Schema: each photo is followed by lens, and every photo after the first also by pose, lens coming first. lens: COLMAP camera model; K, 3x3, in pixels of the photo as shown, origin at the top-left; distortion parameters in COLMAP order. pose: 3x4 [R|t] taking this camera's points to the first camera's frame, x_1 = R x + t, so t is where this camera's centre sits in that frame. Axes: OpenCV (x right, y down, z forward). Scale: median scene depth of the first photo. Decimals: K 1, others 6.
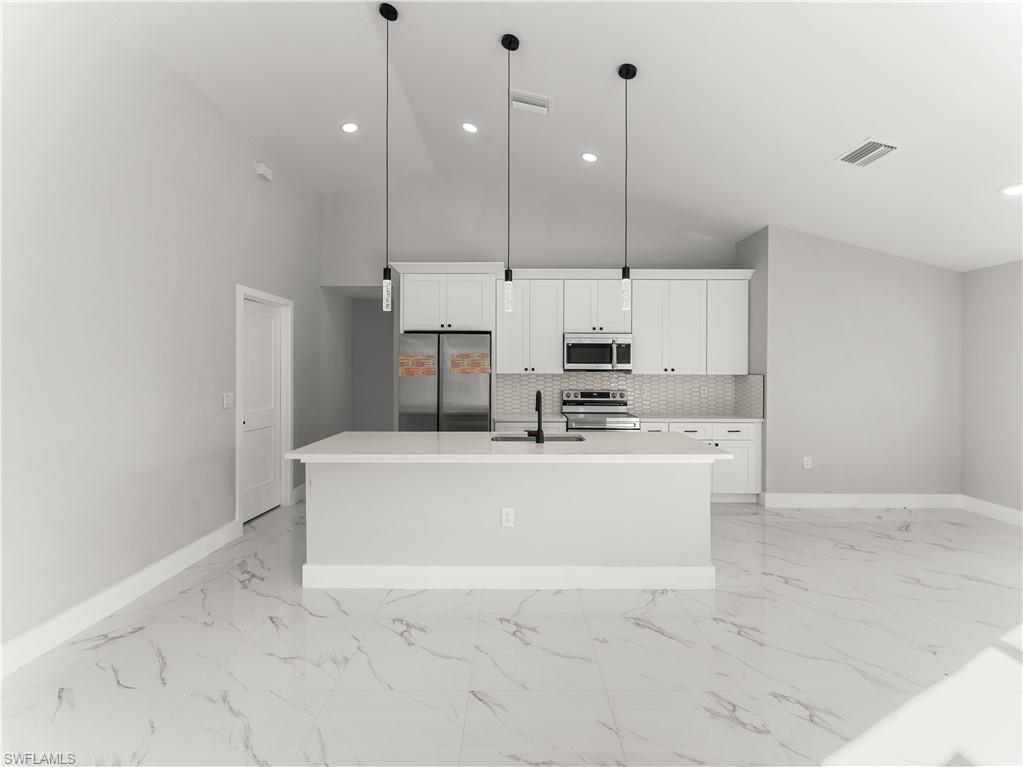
lens RADIAL K [[458.3, 0, 512.8], [0, 458.3, 375.6], [0, 0, 1]] dist [0.002759, 0.000636]
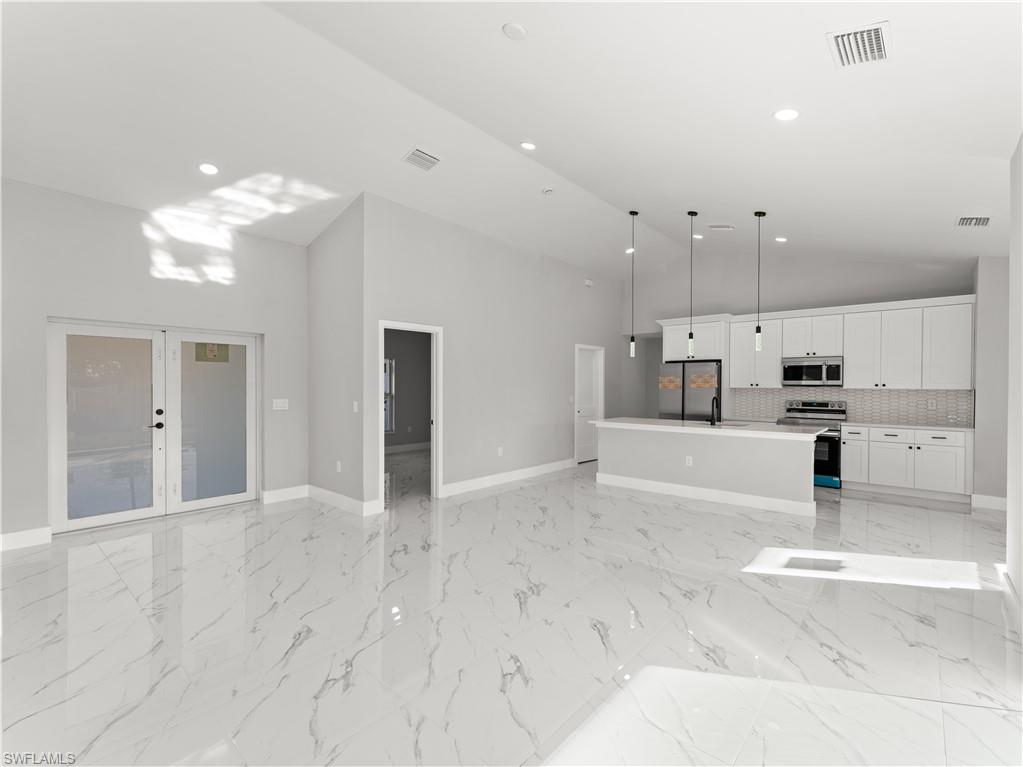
lens RADIAL K [[463.3, 0, 514.3], [0, 463.3, 392.4], [0, 0, 1]] dist [-0.000977, -0.000246]
pose [[0.757029, 0.008838, -0.653322, 0.427151], [-0.007364, 0.999960, 0.004994, 0.008201], [0.653340, 0.001031, 0.757064, -0.584072]]
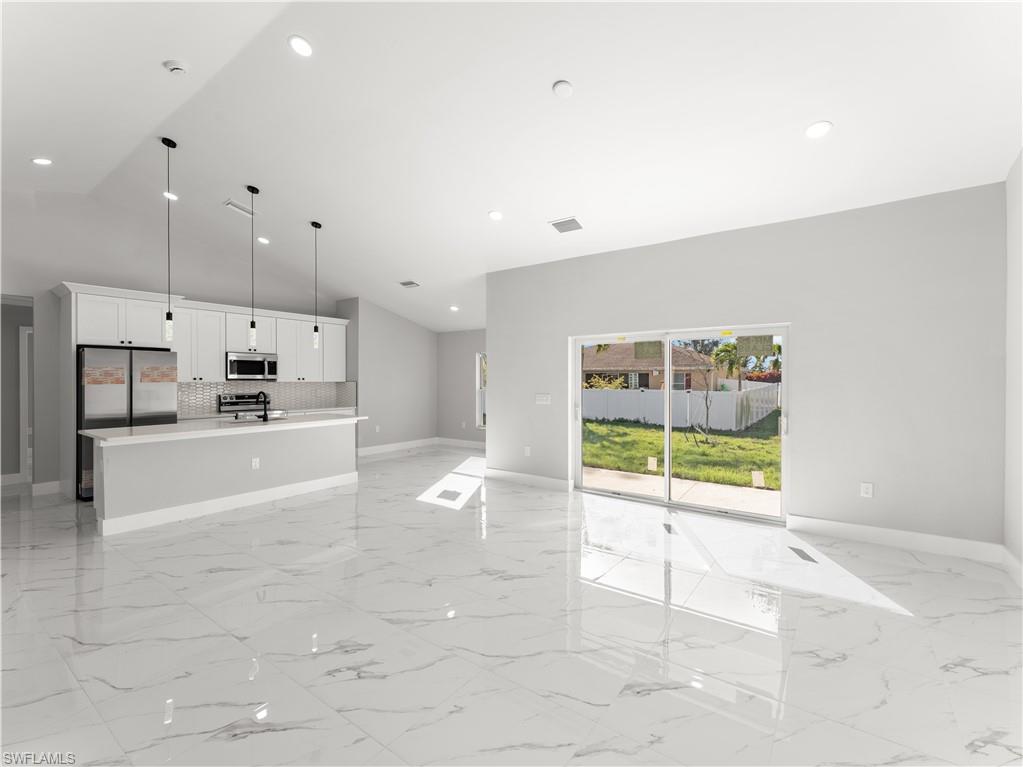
lens RADIAL K [[458.3, 0, 512.8], [0, 458.3, 375.6], [0, 0, 1]] dist [0.002759, 0.000636]
pose [[0.579505, 0.003402, 0.814962, -0.526852], [0.010788, 0.999872, -0.011846, 0.002411], [-0.814898, 0.015657, 0.579394, -0.496122]]
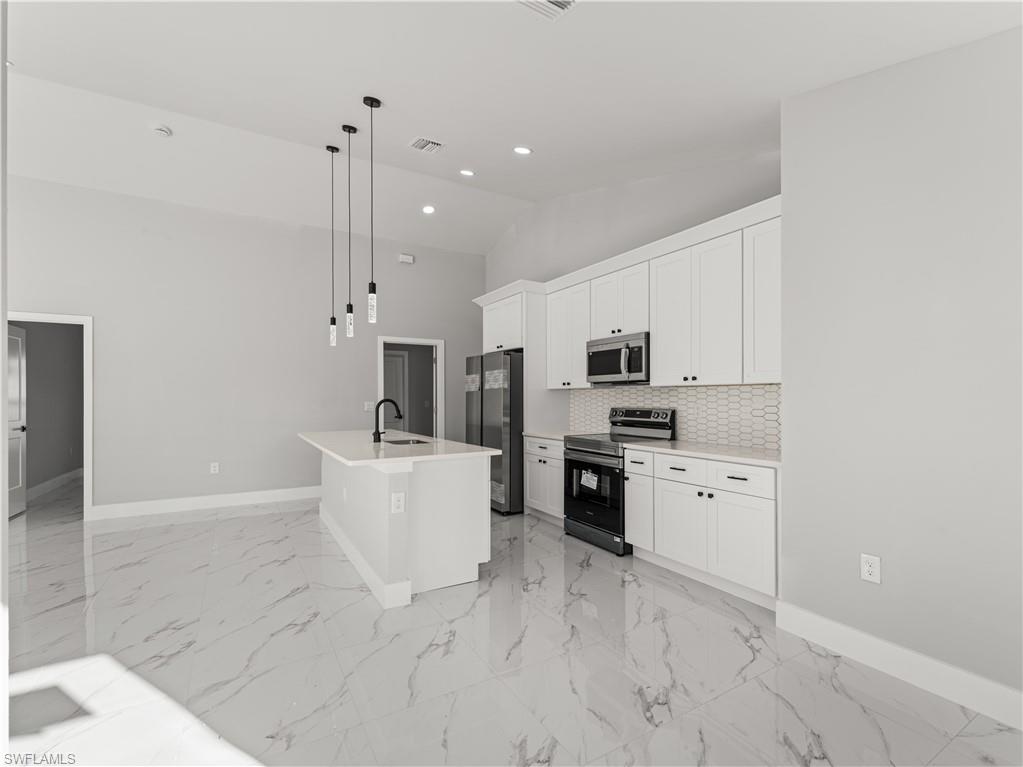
lens RADIAL K [[459.8, 0, 518.0], [0, 459.8, 404.1], [0, 0, 1]] dist [0.000359, -0.000129]
pose [[0.521771, 0.006856, -0.853058, 0.825560], [-0.006261, 0.999972, 0.004207, 0.025449], [0.853063, 0.003146, 0.521799, 0.445515]]
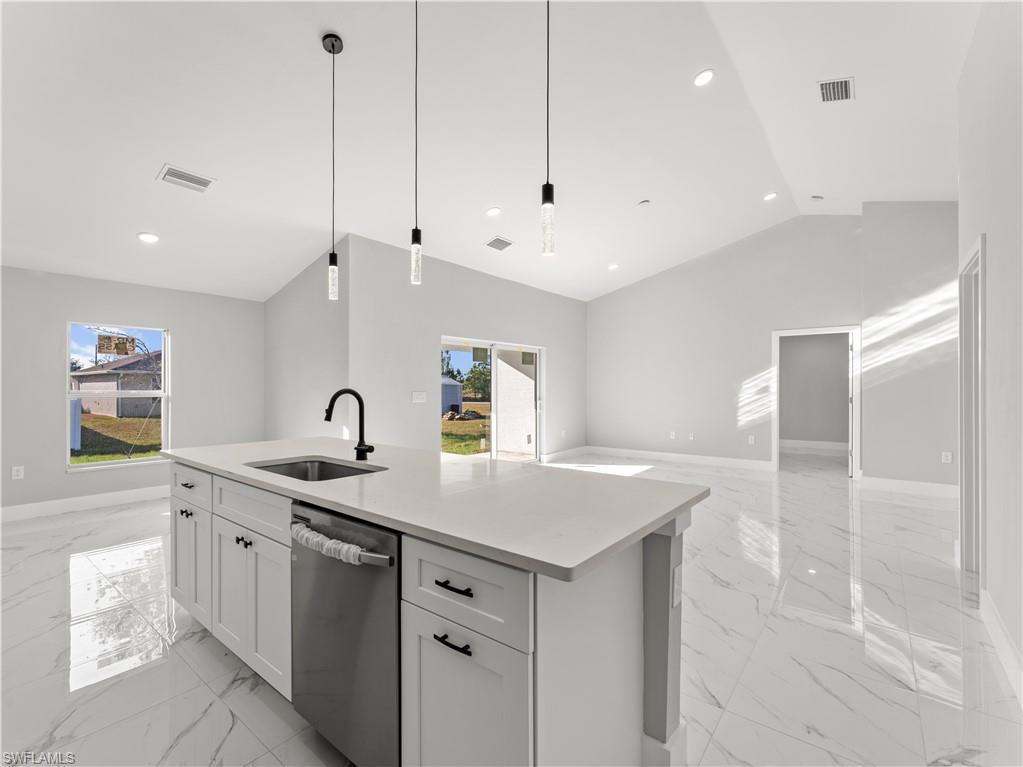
lens RADIAL K [[459.6, 0, 513.0], [0, 459.6, 386.5], [0, 0, 1]] dist [-0.002646, -0.000147]
pose [[-0.789284, 0.000236, 0.614029, -0.373739], [0.006328, 0.999950, 0.007750, 0.018214], [-0.613996, 0.010003, -0.789246, 0.924606]]
